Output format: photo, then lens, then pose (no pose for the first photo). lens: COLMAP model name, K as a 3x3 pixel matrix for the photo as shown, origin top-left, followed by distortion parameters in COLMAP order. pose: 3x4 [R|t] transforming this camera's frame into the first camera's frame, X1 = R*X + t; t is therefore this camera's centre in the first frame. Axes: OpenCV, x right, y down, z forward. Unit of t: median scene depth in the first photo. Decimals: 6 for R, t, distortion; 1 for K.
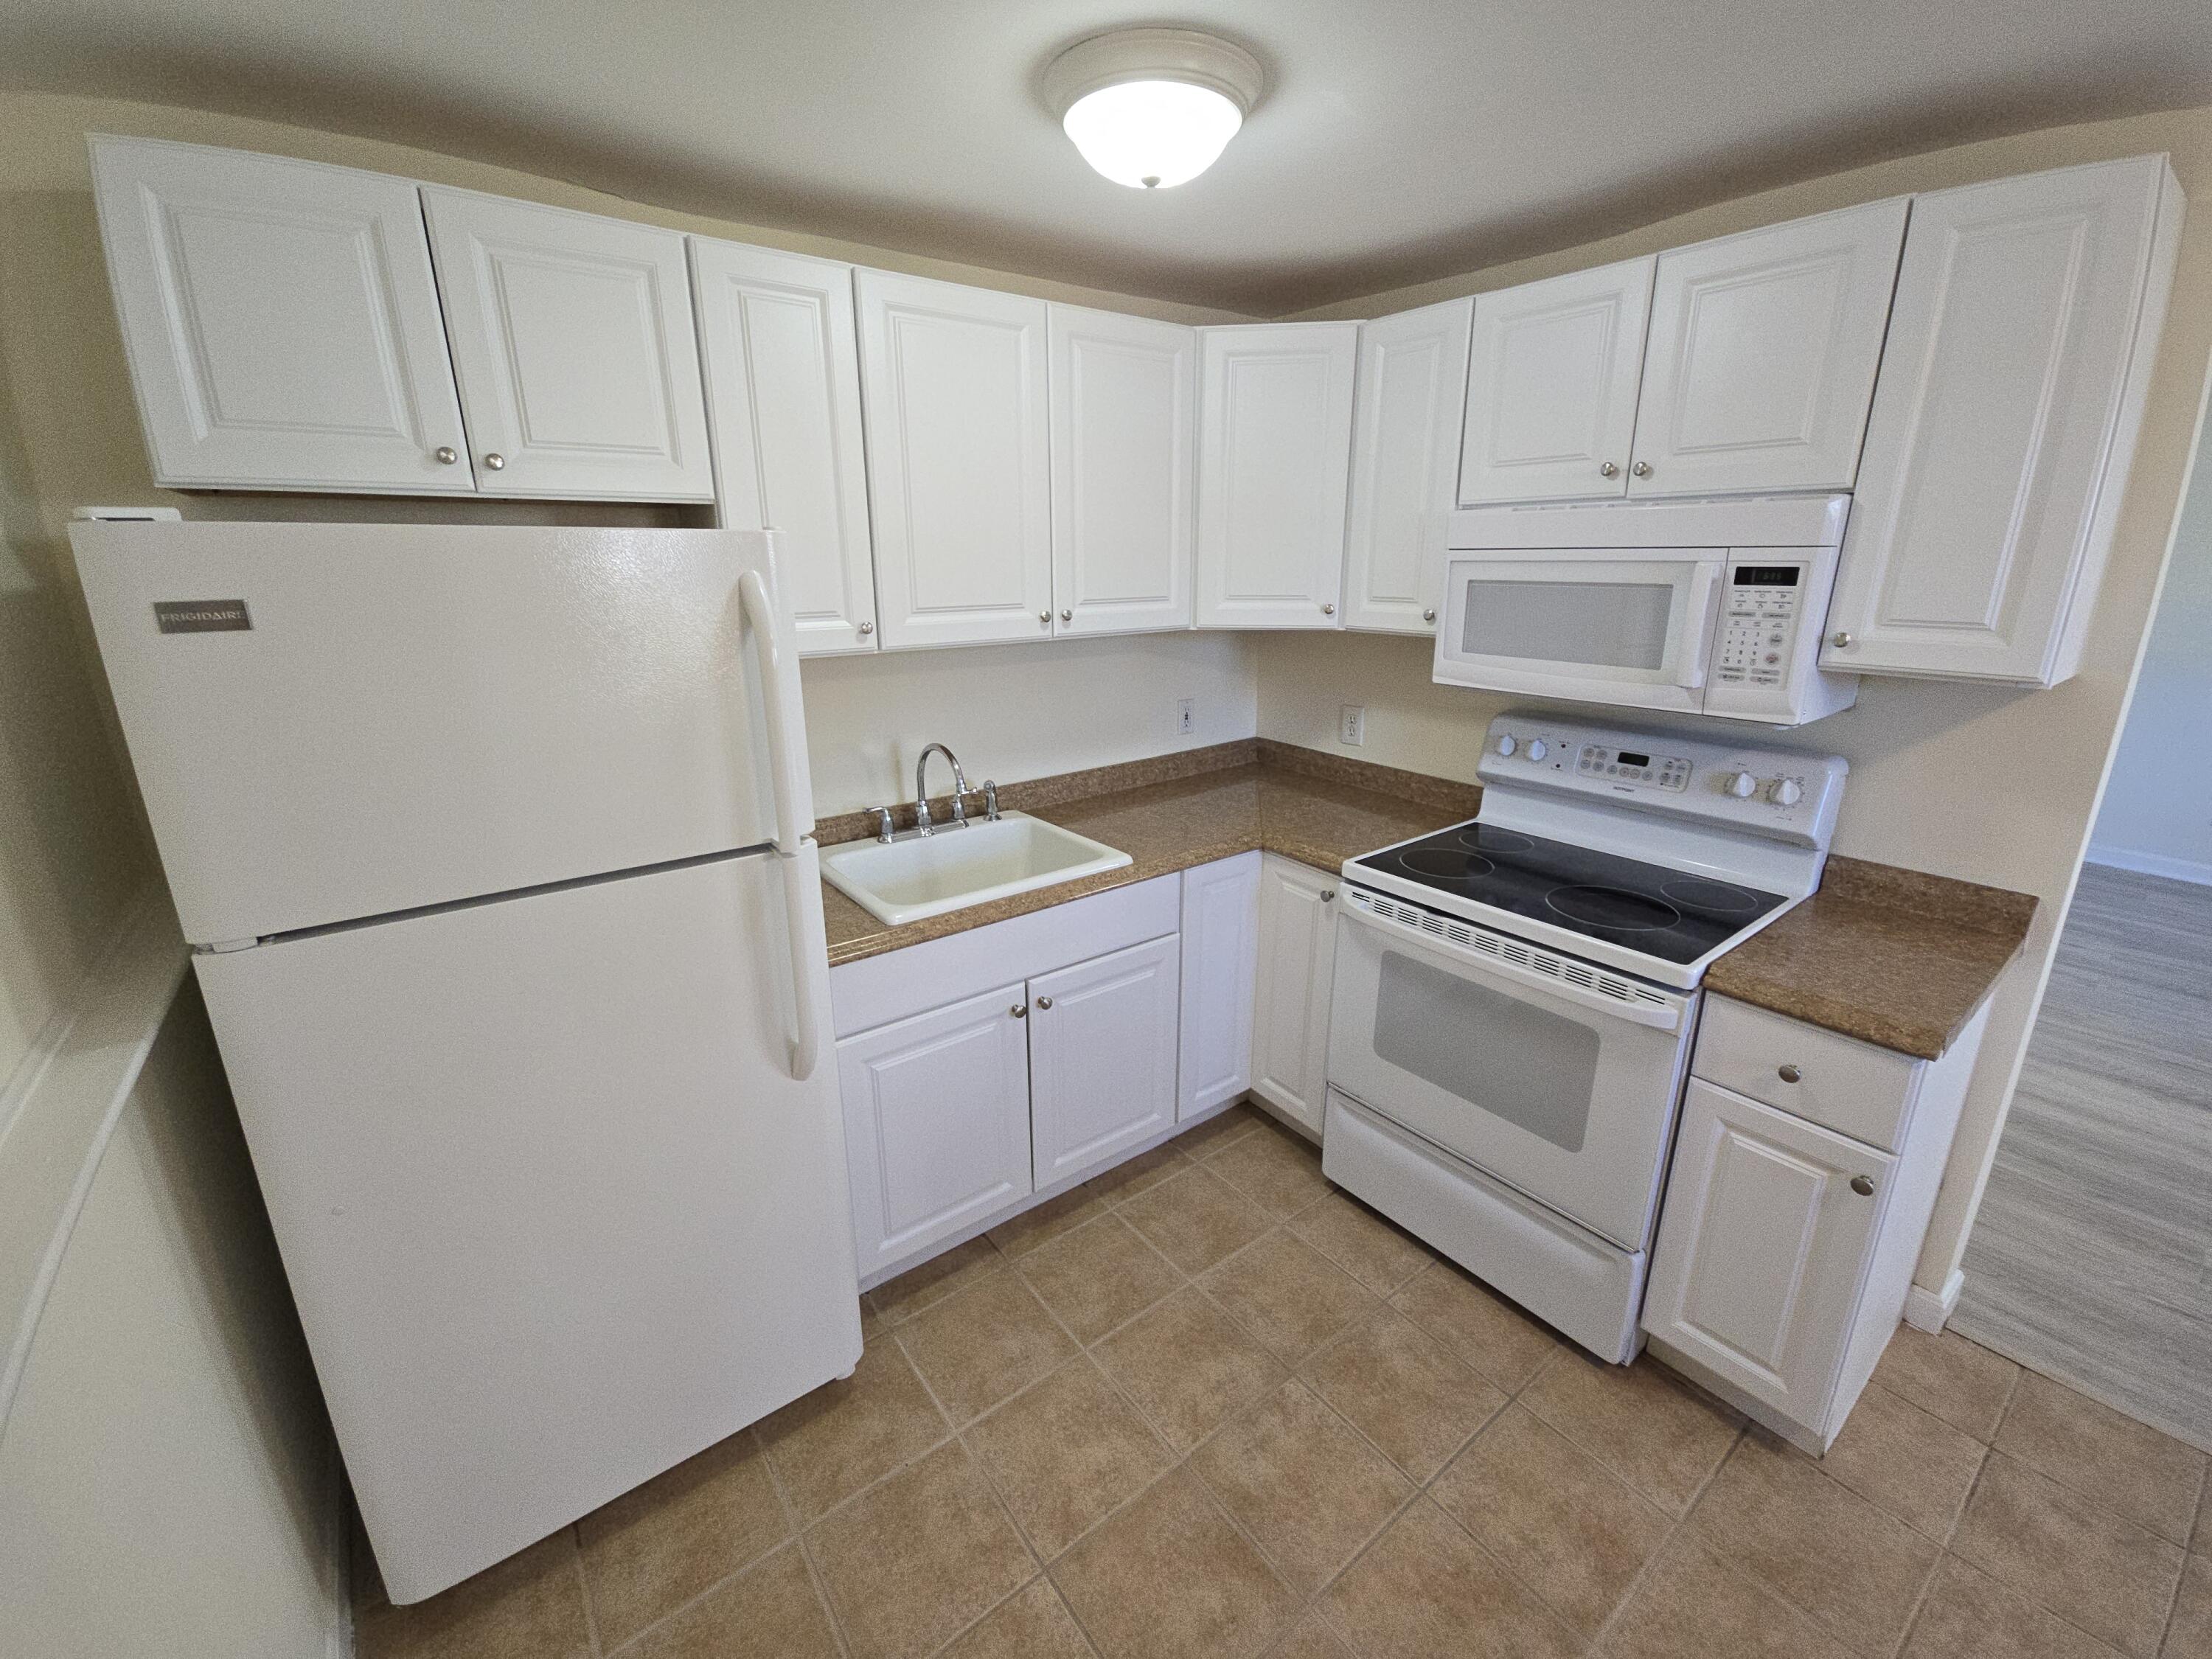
lens RADIAL K [[900.4, 0, 1107.5], [0, 900.4, 819.6], [0, 0, 1]] dist [0.007971, -0.005338]
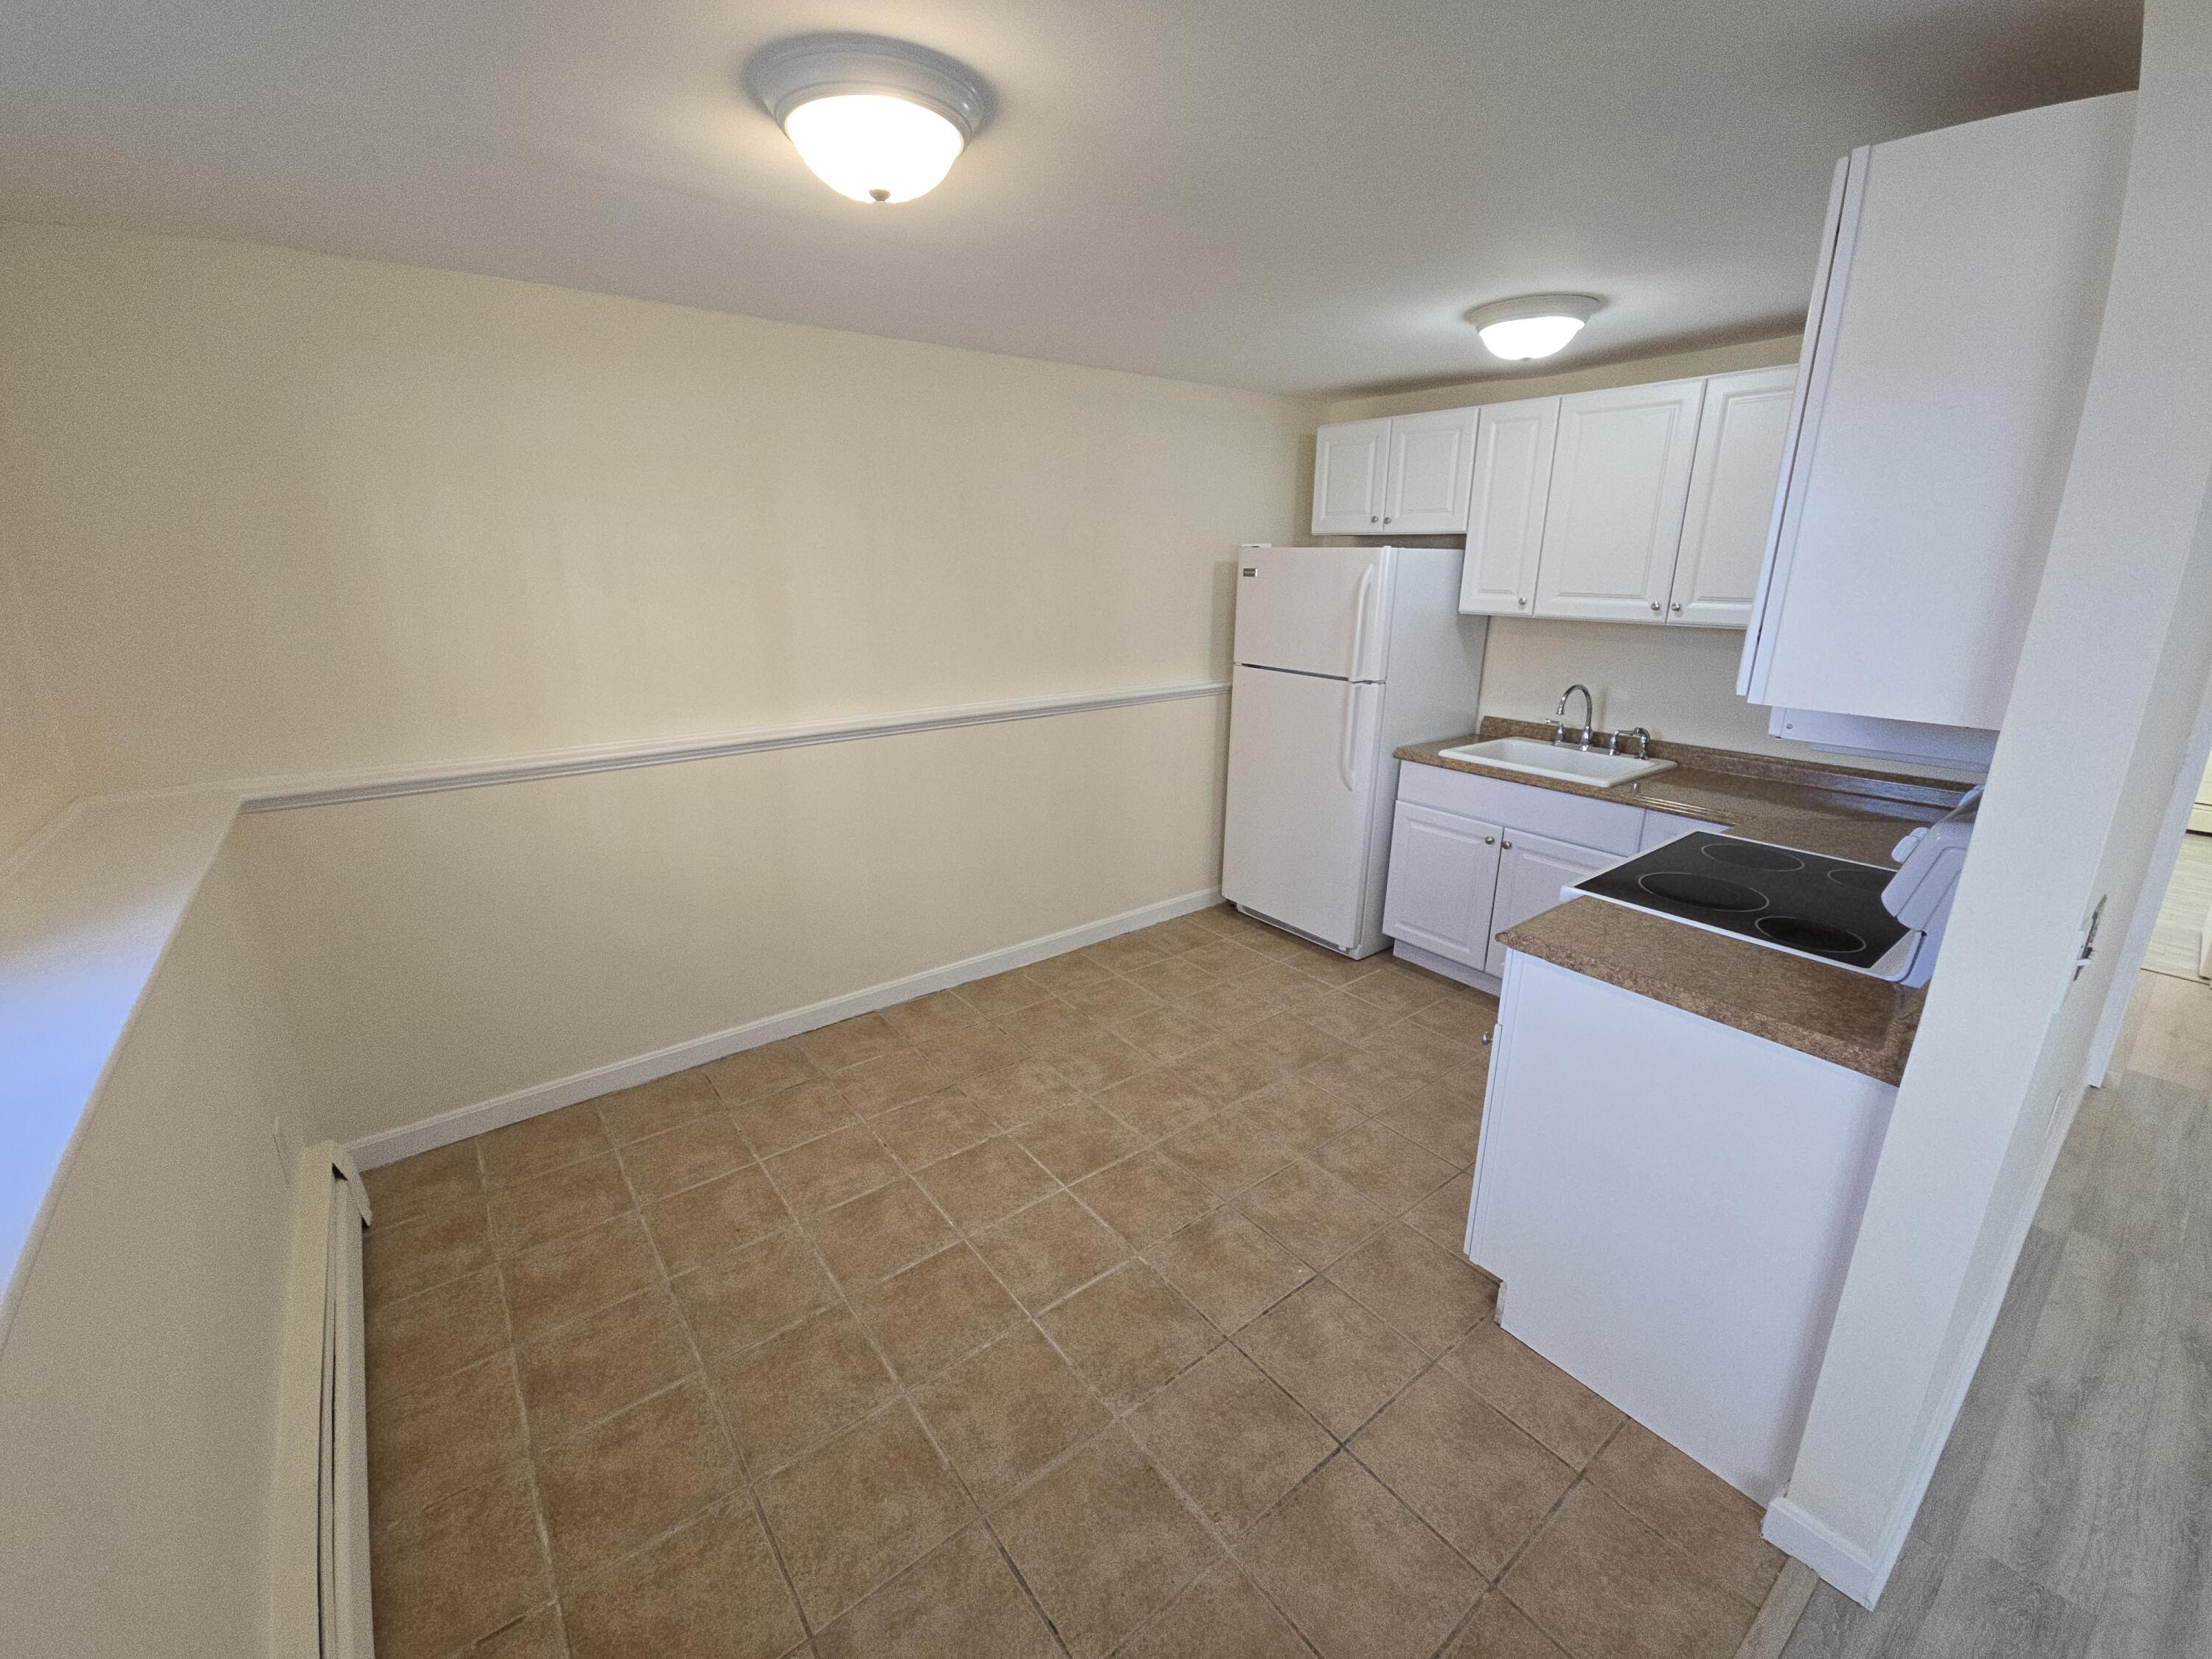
lens RADIAL K [[910.7, 0, 1109.9], [0, 910.7, 806.6], [0, 0, 1]] dist [0.036406, -0.020116]
pose [[0.011357, 0.271639, -0.962332, 1.518716], [-0.285401, 0.923242, 0.257237, -0.076080], [0.958341, 0.271729, 0.088011, 0.188164]]
